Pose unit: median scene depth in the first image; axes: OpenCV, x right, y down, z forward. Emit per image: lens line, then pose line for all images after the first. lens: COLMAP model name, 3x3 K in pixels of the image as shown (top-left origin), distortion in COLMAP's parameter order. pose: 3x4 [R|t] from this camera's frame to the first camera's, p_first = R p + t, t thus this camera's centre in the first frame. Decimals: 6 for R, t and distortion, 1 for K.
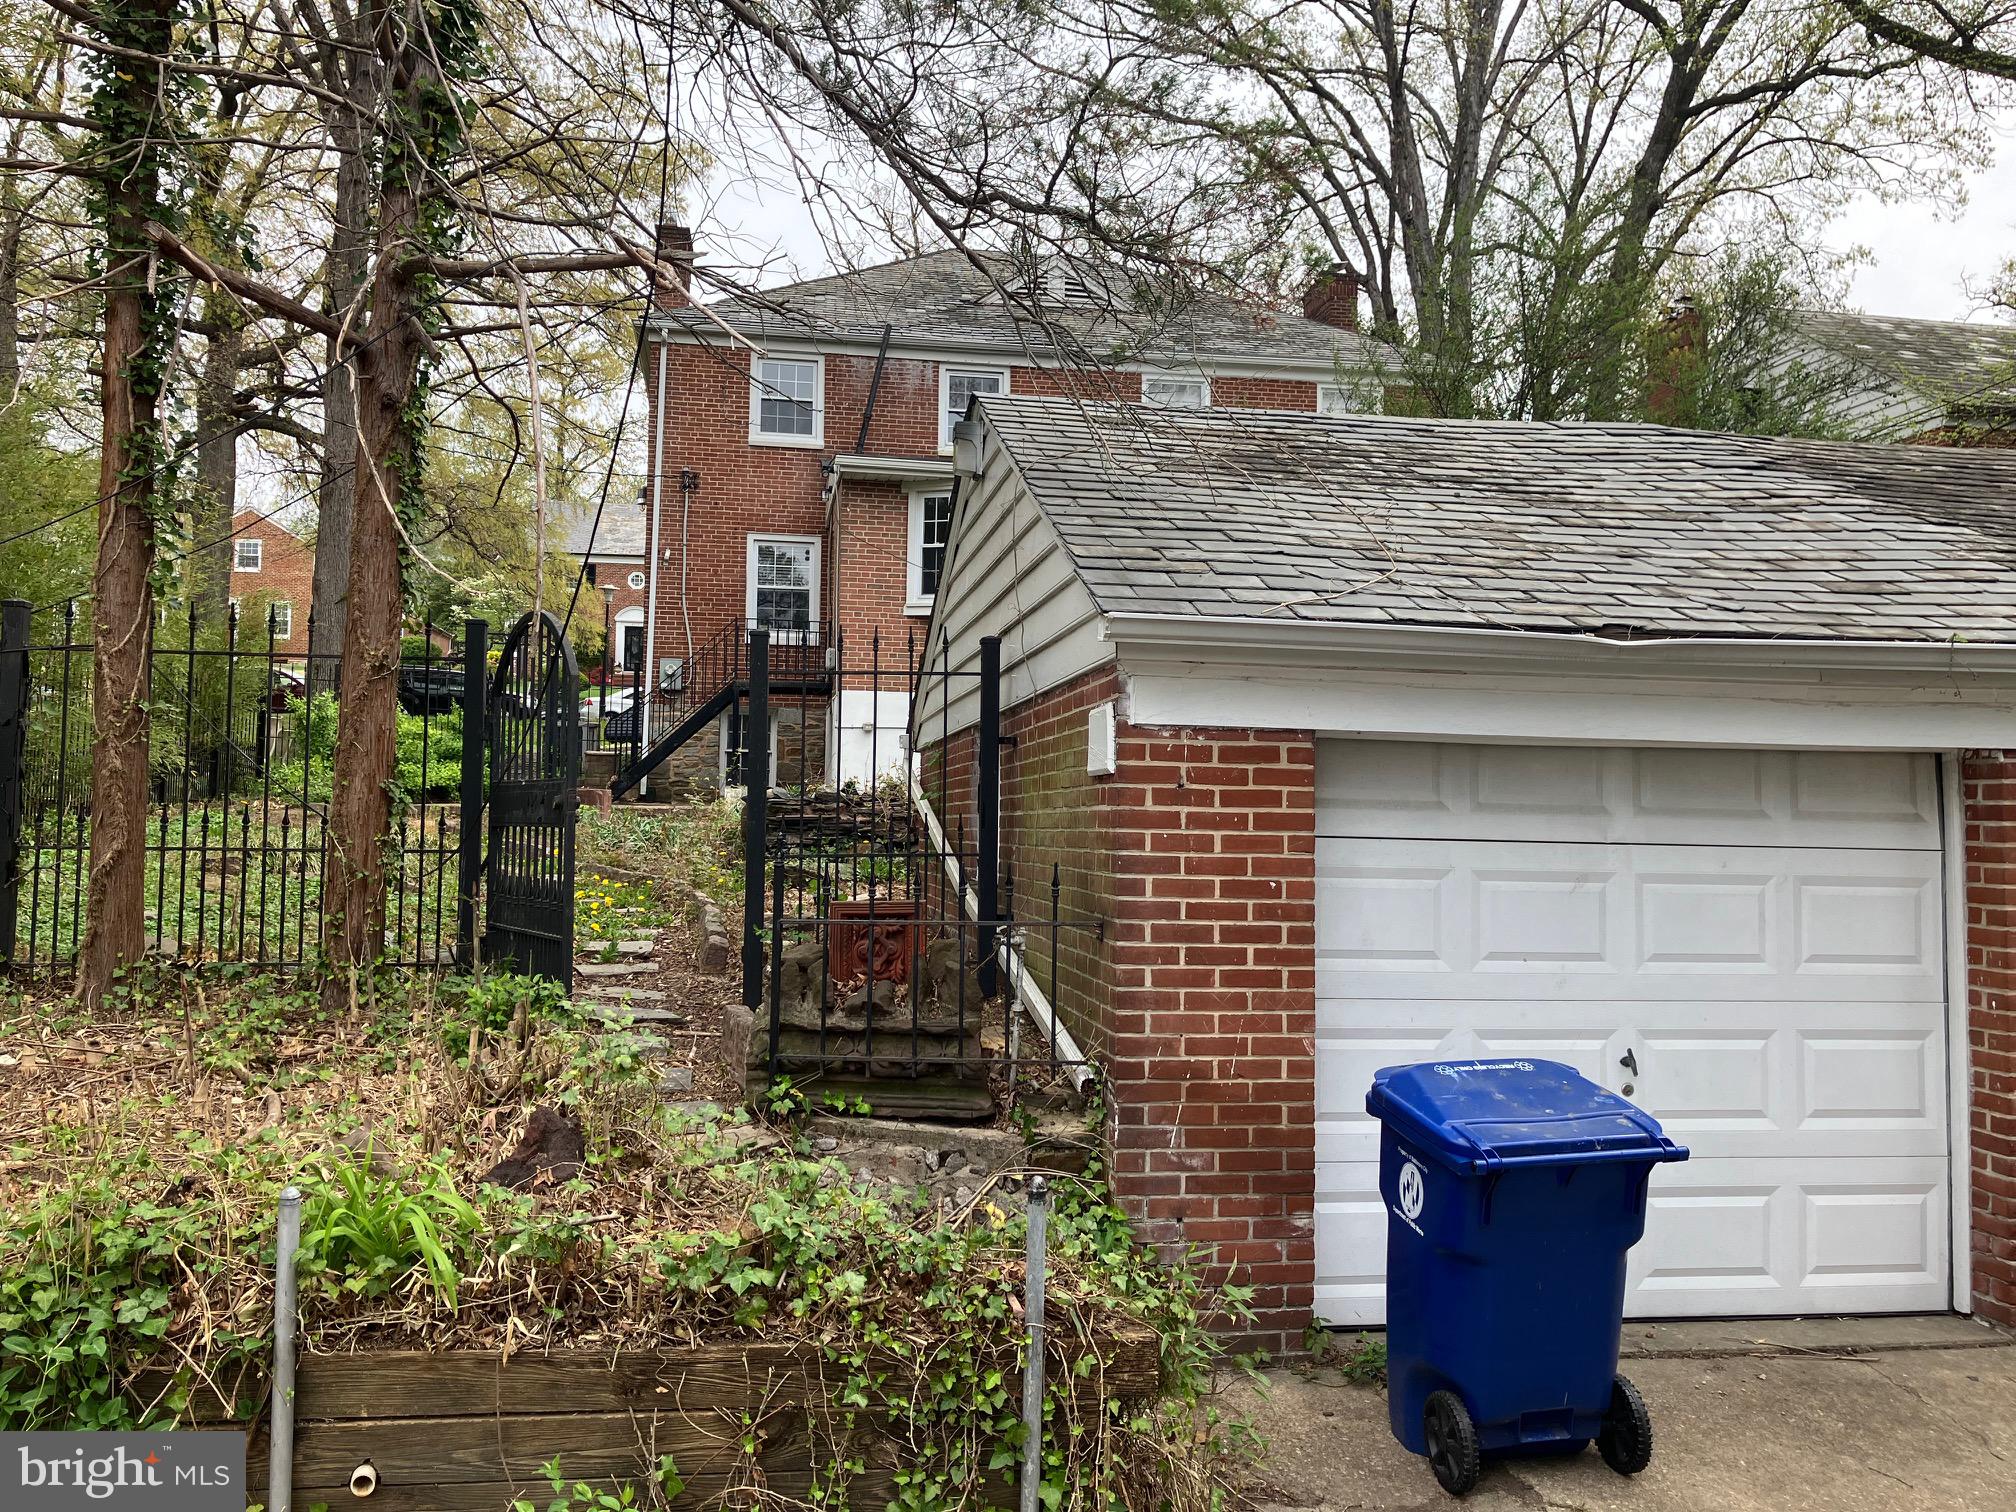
lens RADIAL K [[1632.7, 0, 999.1], [0, 1632.7, 766.3], [0, 0, 1]] dist [0.051347, -0.002098]
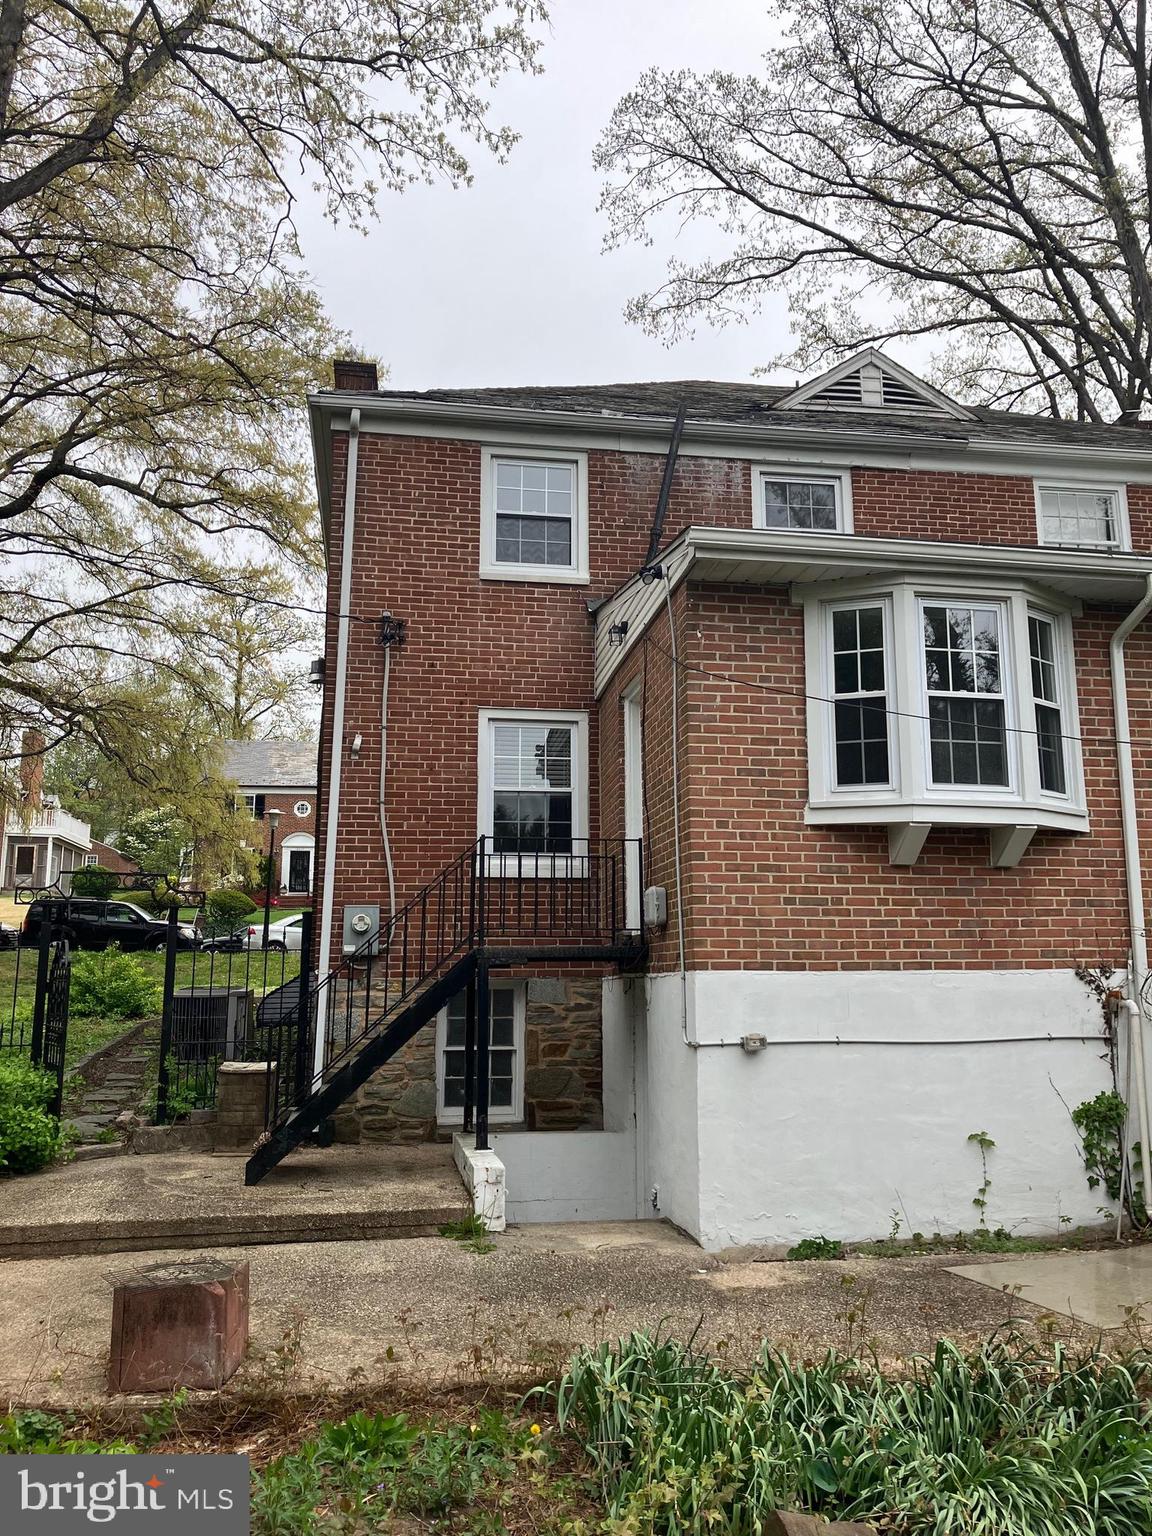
lens RADIAL K [[1244.0, 0, 587.8], [0, 1244.0, 765.1], [0, 0, 1]] dist [0.051347, -0.002098]
pose [[0.999747, -0.019997, 0.010296, -0.114662], [0.021300, 0.988790, -0.147786, -0.044824], [-0.007226, 0.147968, 0.988966, 0.504758]]
